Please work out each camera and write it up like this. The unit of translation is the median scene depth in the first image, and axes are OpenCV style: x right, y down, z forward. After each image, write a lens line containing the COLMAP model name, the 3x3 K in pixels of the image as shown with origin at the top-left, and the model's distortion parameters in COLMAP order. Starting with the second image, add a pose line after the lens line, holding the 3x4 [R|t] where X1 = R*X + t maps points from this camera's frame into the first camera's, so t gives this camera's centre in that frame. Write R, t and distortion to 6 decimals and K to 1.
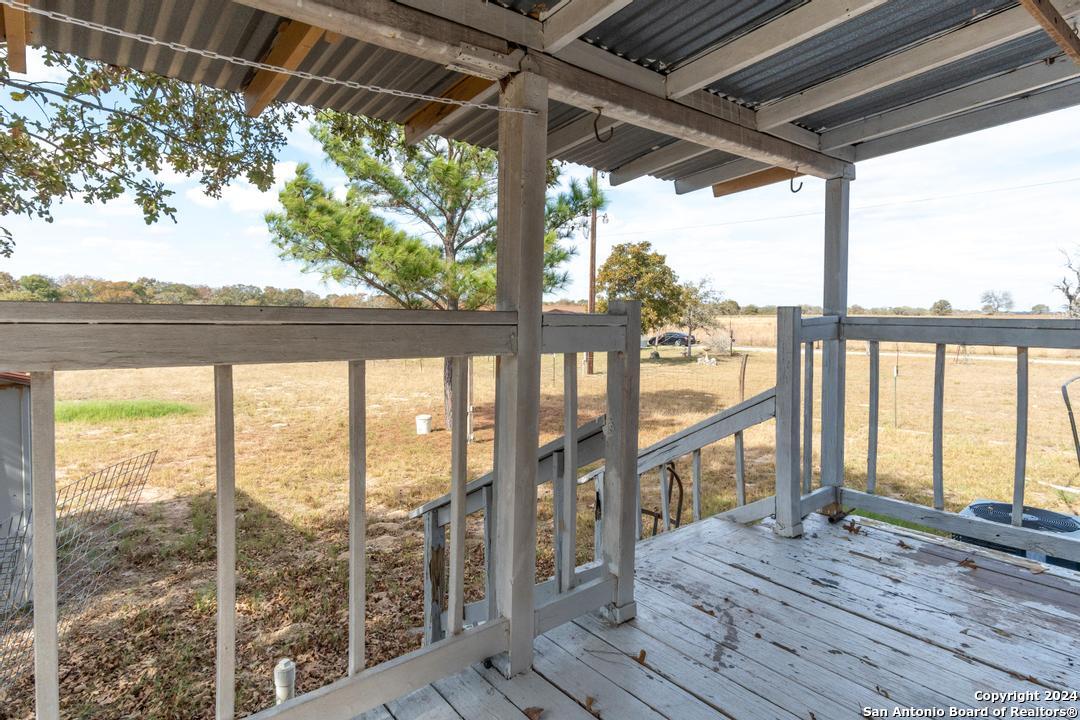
lens RADIAL K [[589.7, 0, 539.1], [0, 589.7, 340.6], [0, 0, 1]] dist [0.000986, 0.000256]
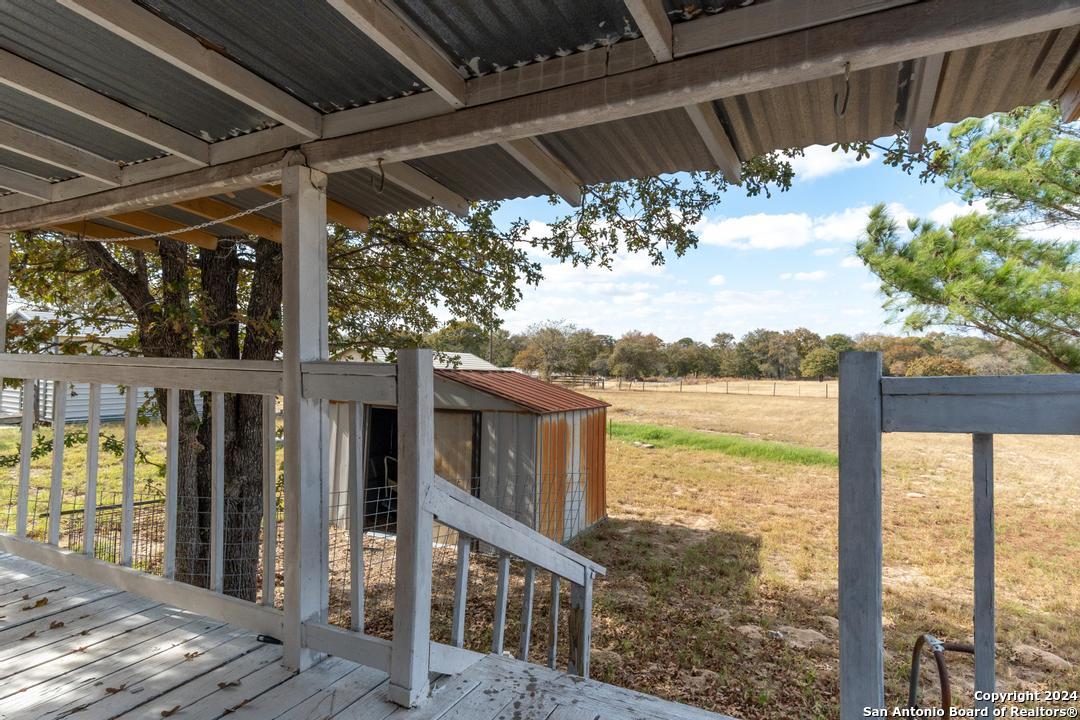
lens RADIAL K [[589.7, 0, 539.1], [0, 589.7, 340.6], [0, 0, 1]] dist [0.000986, 0.000256]
pose [[0.408977, -0.037920, -0.911757, 0.347748], [-0.047090, 0.996928, -0.062585, -0.012728], [0.911329, 0.068530, 0.405935, 0.250368]]
